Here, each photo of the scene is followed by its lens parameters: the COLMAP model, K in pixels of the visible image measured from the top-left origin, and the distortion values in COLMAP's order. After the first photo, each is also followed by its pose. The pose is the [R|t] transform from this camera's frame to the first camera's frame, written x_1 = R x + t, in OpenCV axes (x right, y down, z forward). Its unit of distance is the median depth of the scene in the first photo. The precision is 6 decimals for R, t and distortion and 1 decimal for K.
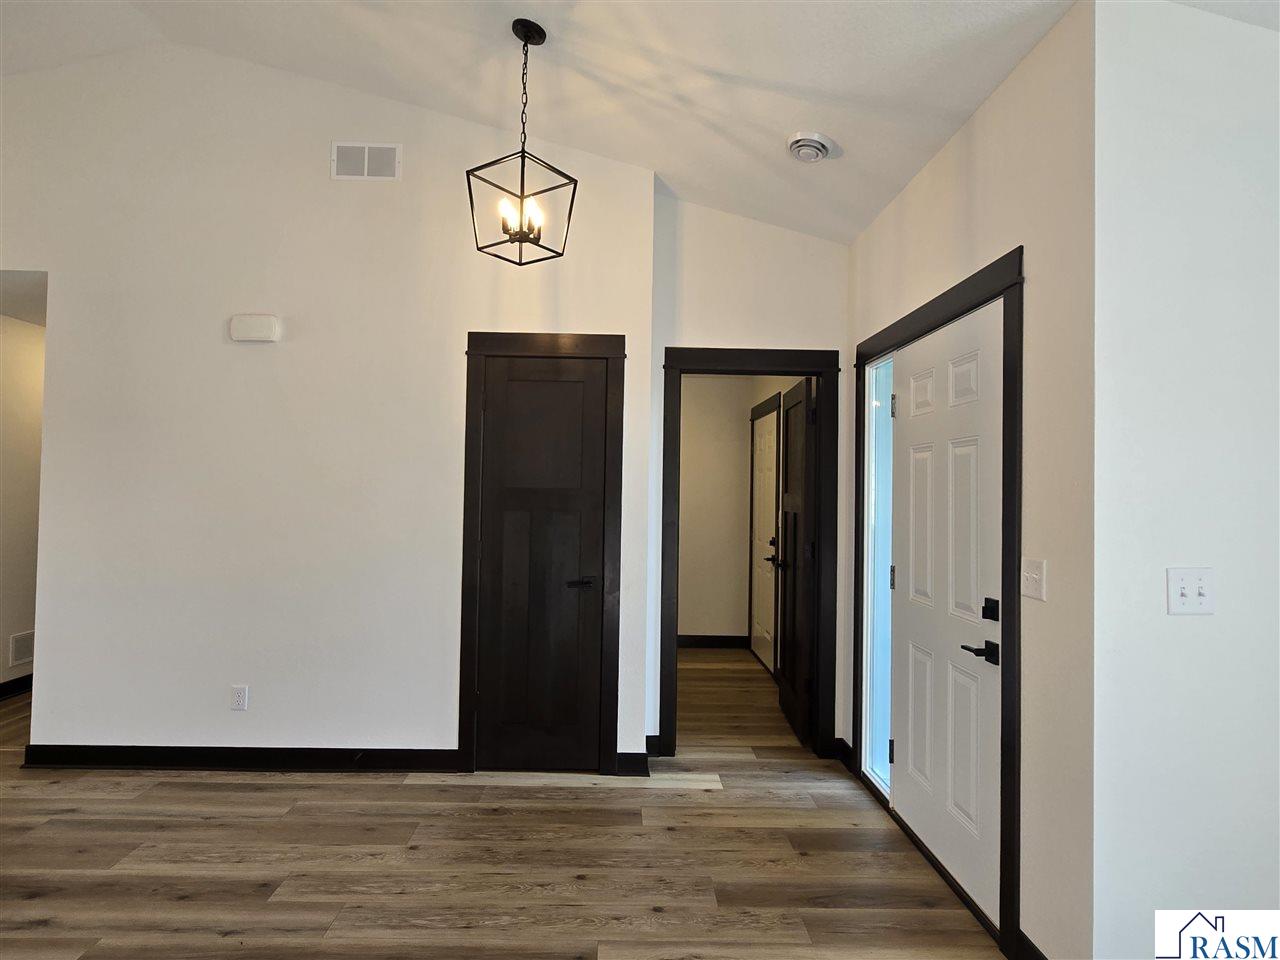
lens RADIAL K [[720.9, 0, 634.5], [0, 720.9, 472.3], [0, 0, 1]] dist [0.002595, 0.000087]
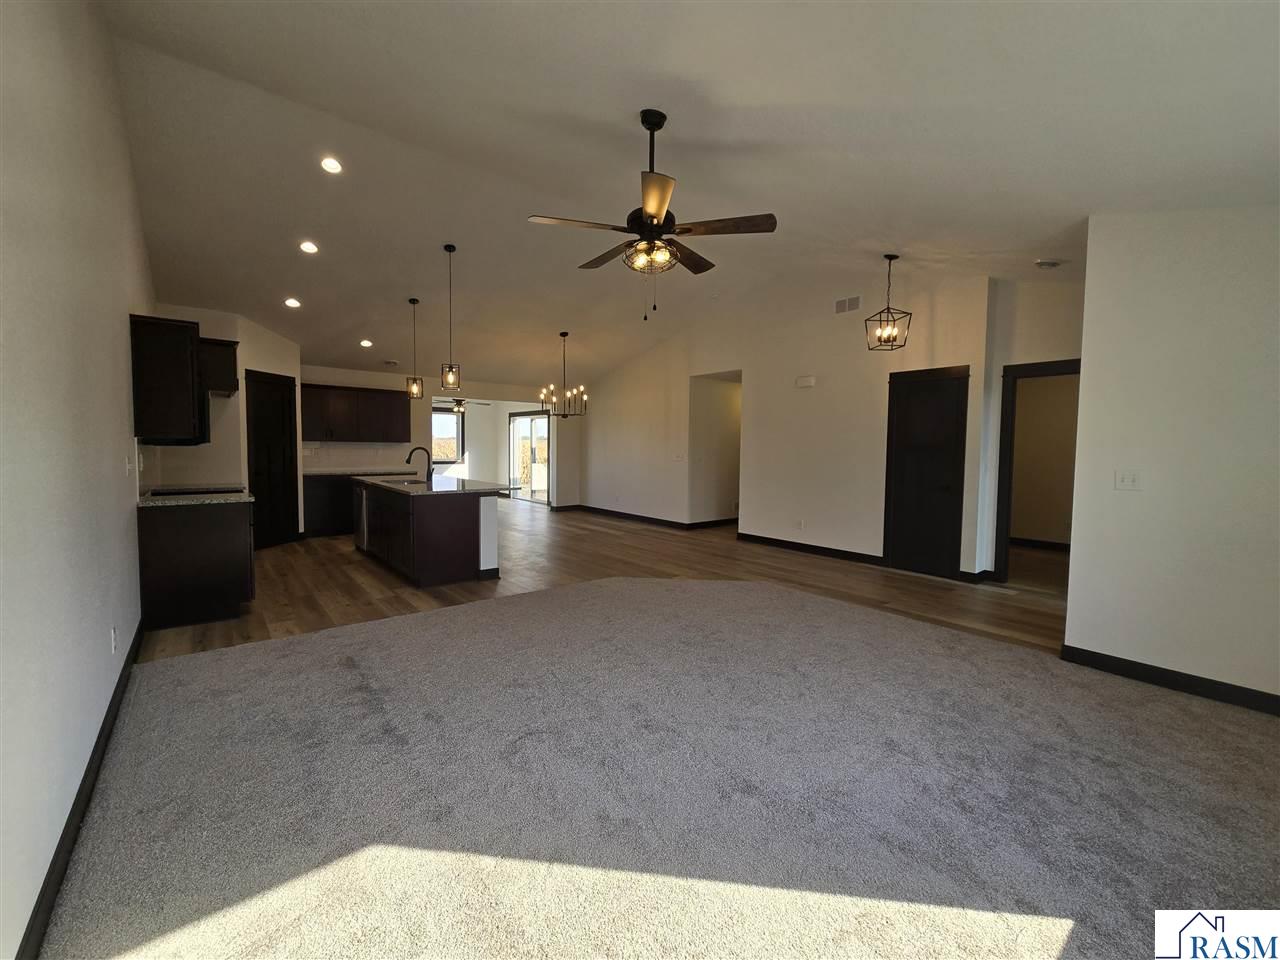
lens RADIAL K [[521.5, 0, 630.4], [0, 521.5, 472.6], [0, 0, 1]] dist [0.001374, 0.000411]
pose [[0.618696, 0.030811, -0.785026, 0.548168], [0.017332, 0.998452, 0.052847, 0.012921], [0.785439, -0.046302, 0.617204, -0.638064]]
